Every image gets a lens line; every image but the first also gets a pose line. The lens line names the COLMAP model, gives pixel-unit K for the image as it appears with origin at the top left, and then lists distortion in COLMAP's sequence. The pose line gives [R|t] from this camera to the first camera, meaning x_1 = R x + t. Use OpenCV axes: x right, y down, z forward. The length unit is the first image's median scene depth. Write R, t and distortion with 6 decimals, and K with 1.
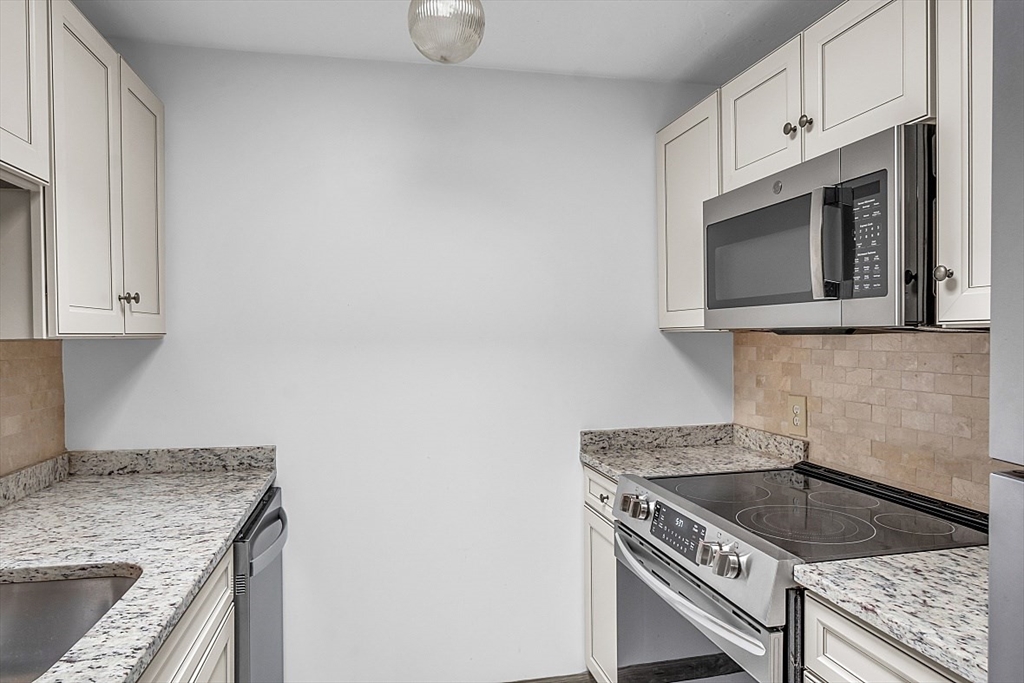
lens RADIAL K [[644.1, 0, 512.0], [0, 644.1, 341.5], [0, 0, 1]] dist [0.001367, 0.003927]
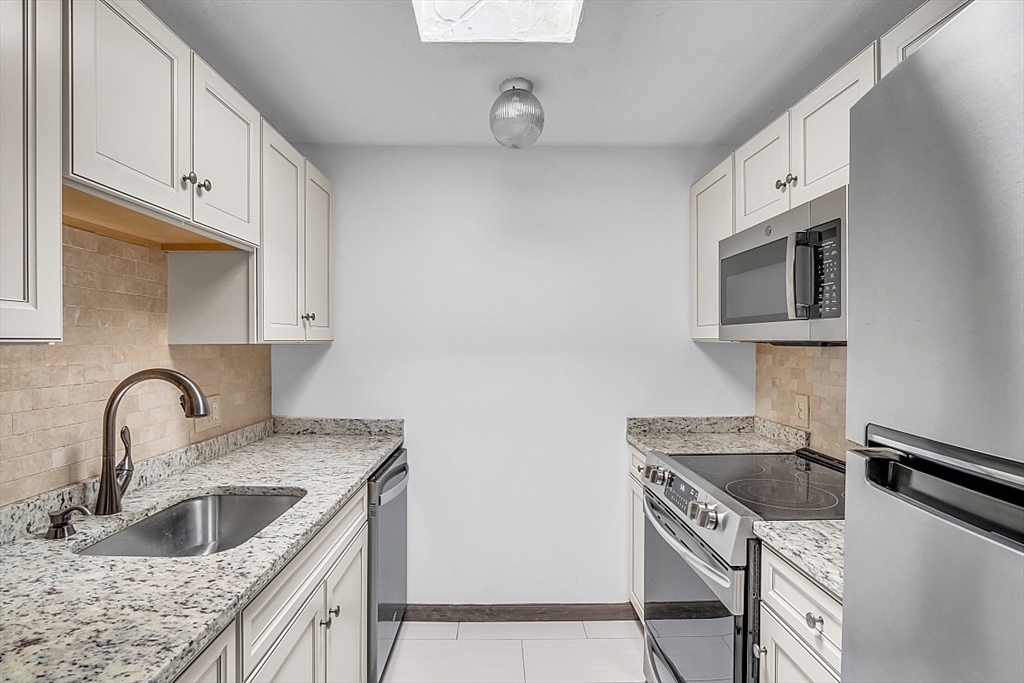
lens RADIAL K [[516.4, 0, 512.0], [0, 516.4, 341.5], [0, 0, 1]] dist [-0.001667, 0.000265]
pose [[0.981485, 0.009439, -0.191308, 0.109970], [-0.010953, 0.999917, -0.006856, -0.006702], [0.191227, 0.008824, 0.981506, -0.101602]]
